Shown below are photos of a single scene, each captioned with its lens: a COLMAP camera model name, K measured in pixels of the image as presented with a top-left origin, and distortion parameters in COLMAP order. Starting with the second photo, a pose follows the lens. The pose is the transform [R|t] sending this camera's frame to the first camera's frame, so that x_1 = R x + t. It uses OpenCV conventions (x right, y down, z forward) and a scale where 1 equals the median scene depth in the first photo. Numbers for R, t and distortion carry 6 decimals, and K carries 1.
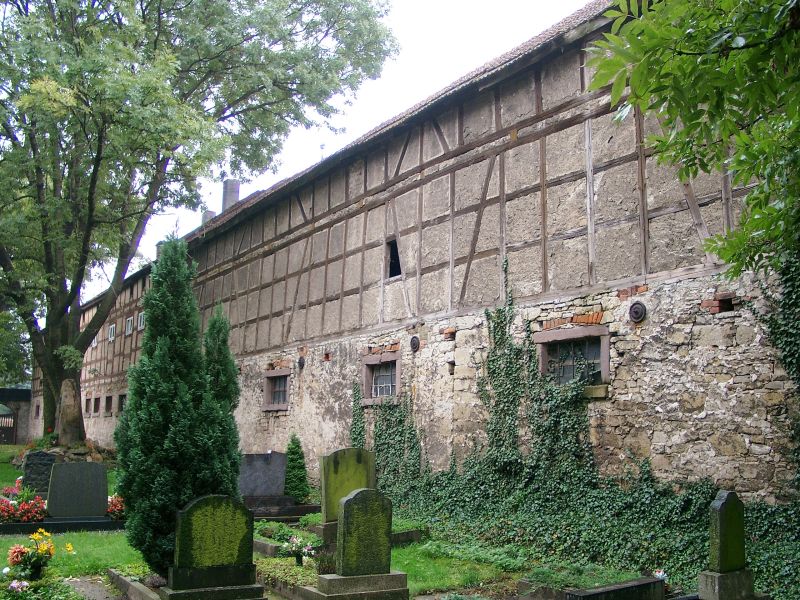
lens RADIAL K [[795.7, 0, 405.2], [0, 795.7, 300.8], [0, 0, 1]] dist [-0.091350, 0.000000]
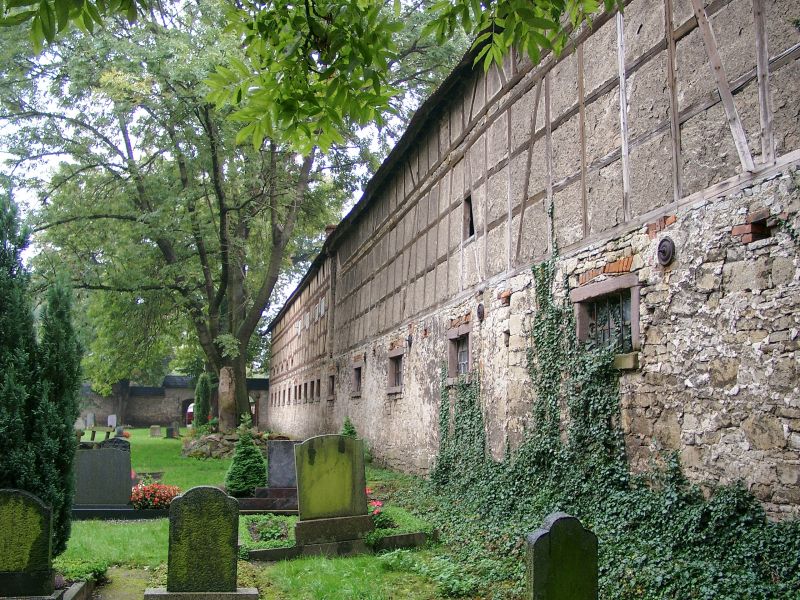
lens RADIAL K [[795.7, 0, 397.9], [0, 795.7, 296.3], [0, 0, 1]] dist [-0.091350, 0.000000]
pose [[0.940311, -0.056120, -0.335656, 0.277952], [0.061683, 0.998078, 0.005926, 0.033071], [0.334679, -0.026277, 0.941966, 0.206559]]
